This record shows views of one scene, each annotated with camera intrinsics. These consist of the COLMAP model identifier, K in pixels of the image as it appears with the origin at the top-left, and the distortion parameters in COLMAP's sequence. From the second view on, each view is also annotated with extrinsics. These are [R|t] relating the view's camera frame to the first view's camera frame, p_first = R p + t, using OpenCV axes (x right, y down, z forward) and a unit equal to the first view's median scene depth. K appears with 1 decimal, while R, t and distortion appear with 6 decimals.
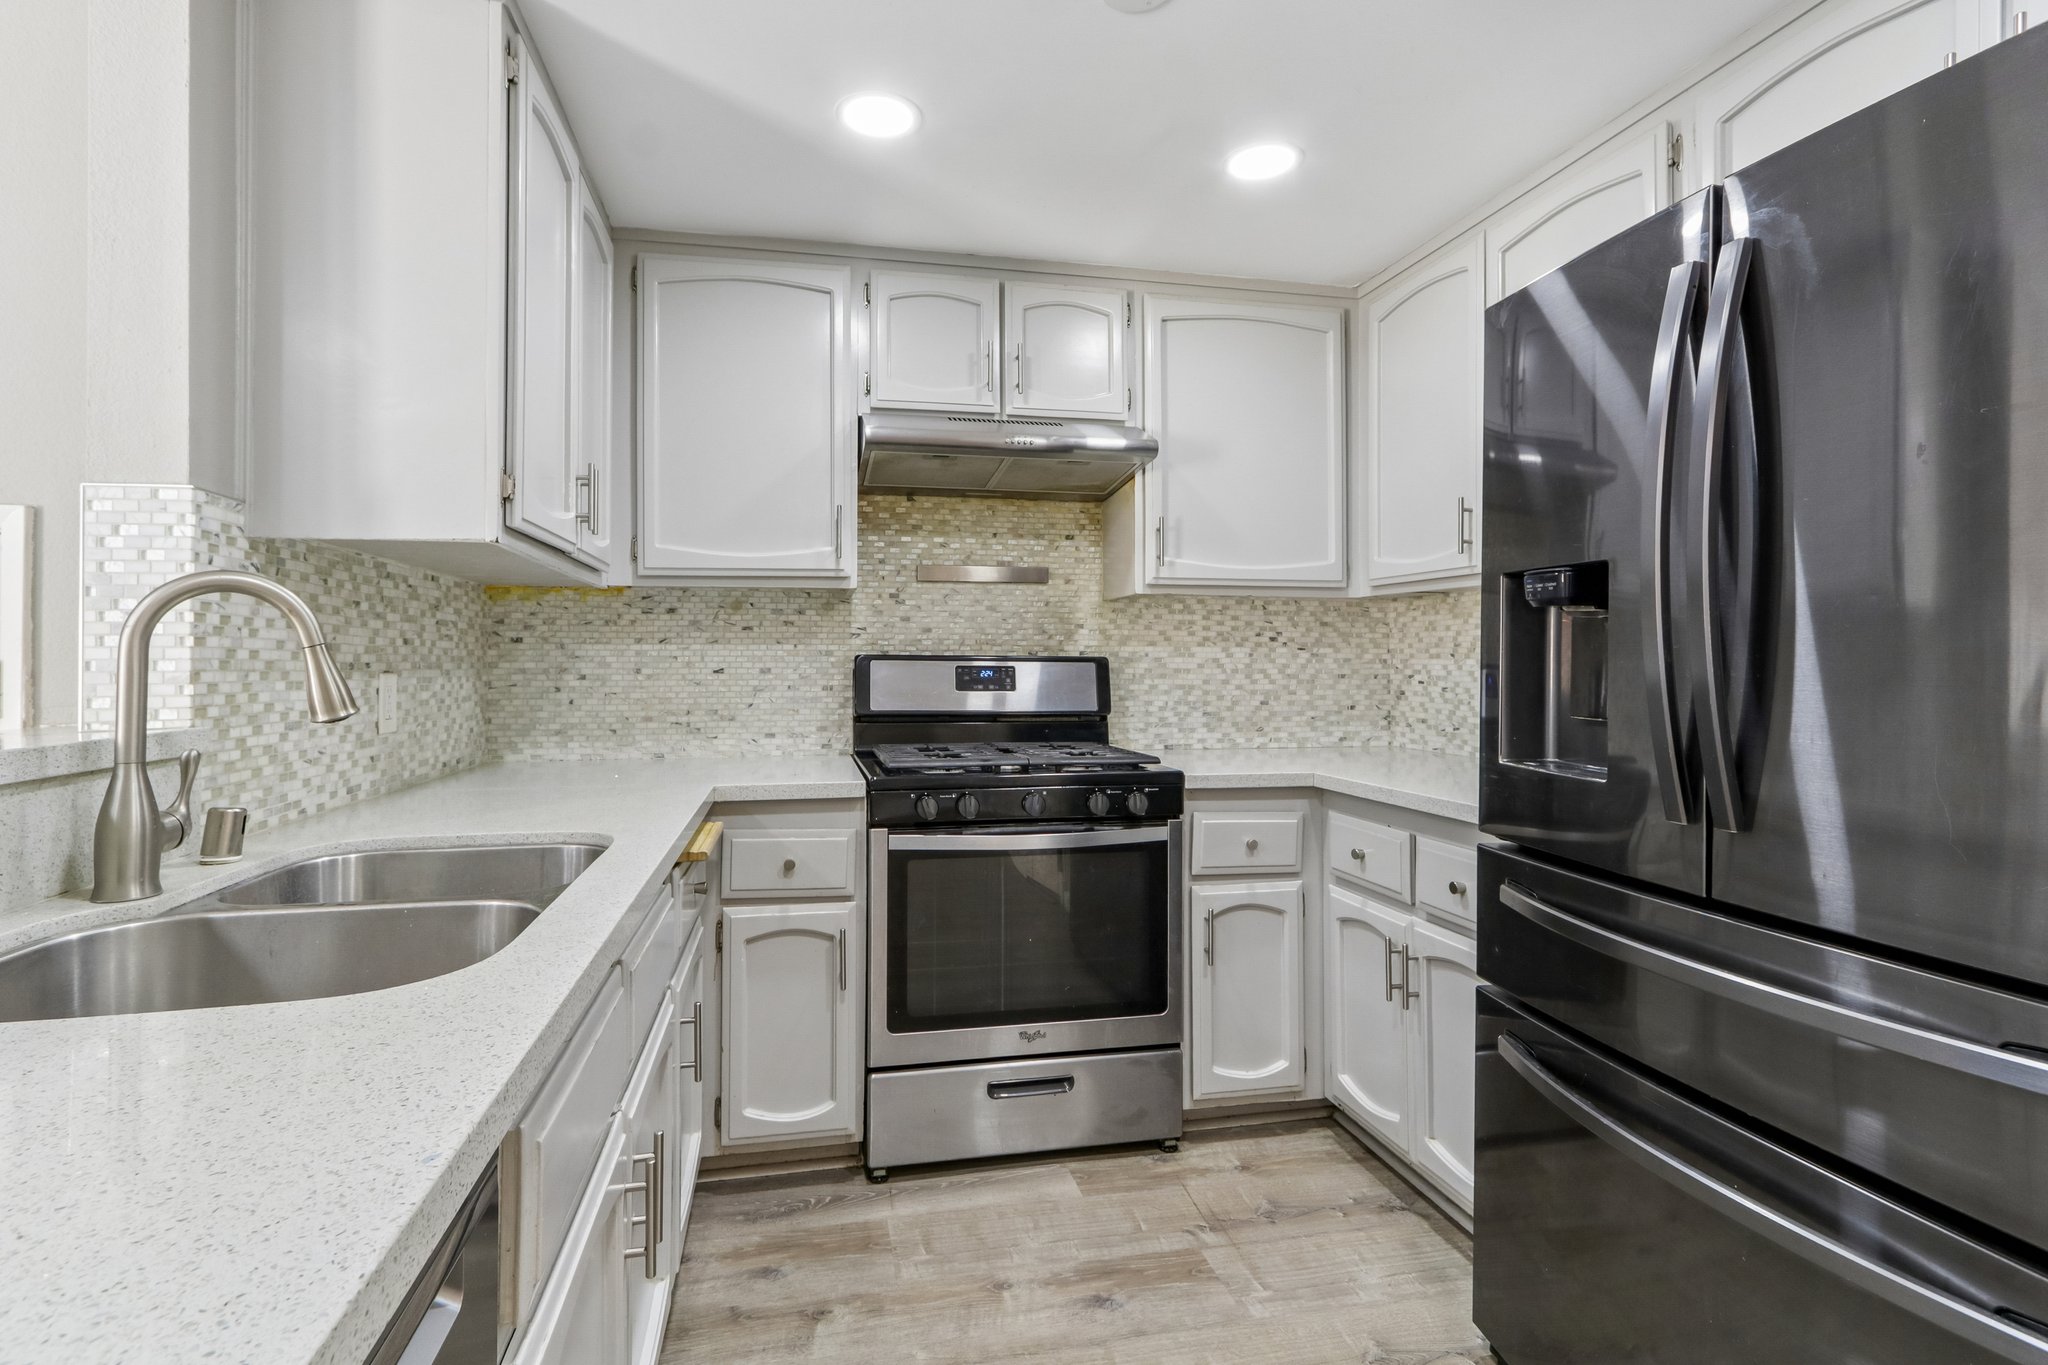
lens RADIAL K [[982.2, 0, 1028.9], [0, 982.2, 673.3], [0, 0, 1]] dist [0.000687, 0.003902]
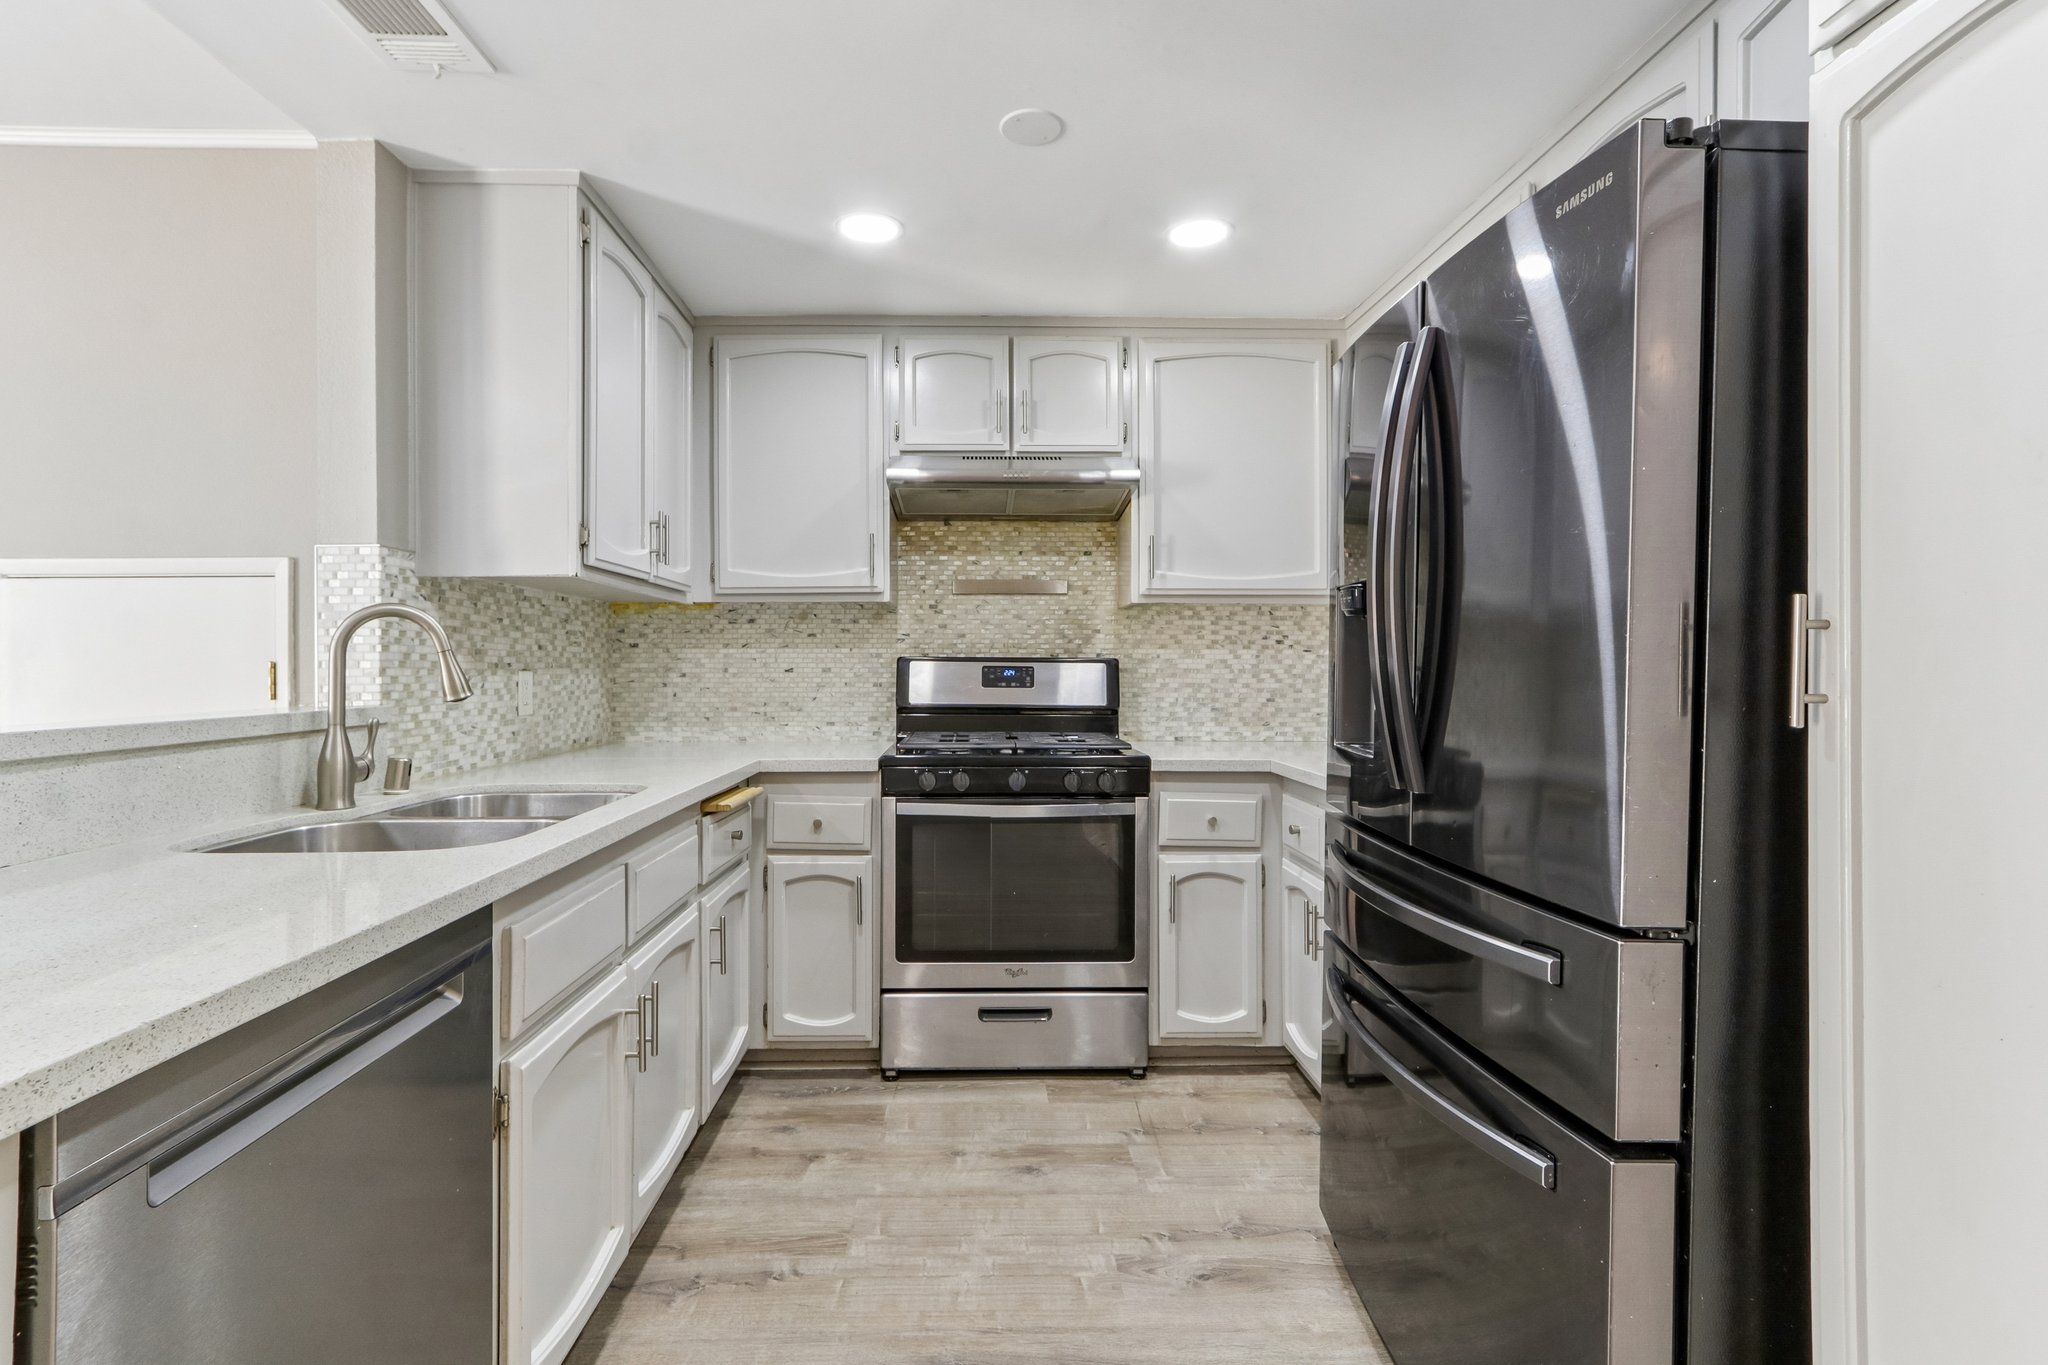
lens RADIAL K [[982.2, 0, 1025.4], [0, 982.2, 696.0], [0, 0, 1]] dist [0.000687, 0.003902]
pose [[0.984557, 0.005507, -0.174979, 0.222418], [-0.001819, 0.999773, 0.021231, 0.003891], [0.175056, -0.020585, 0.984343, -0.178309]]
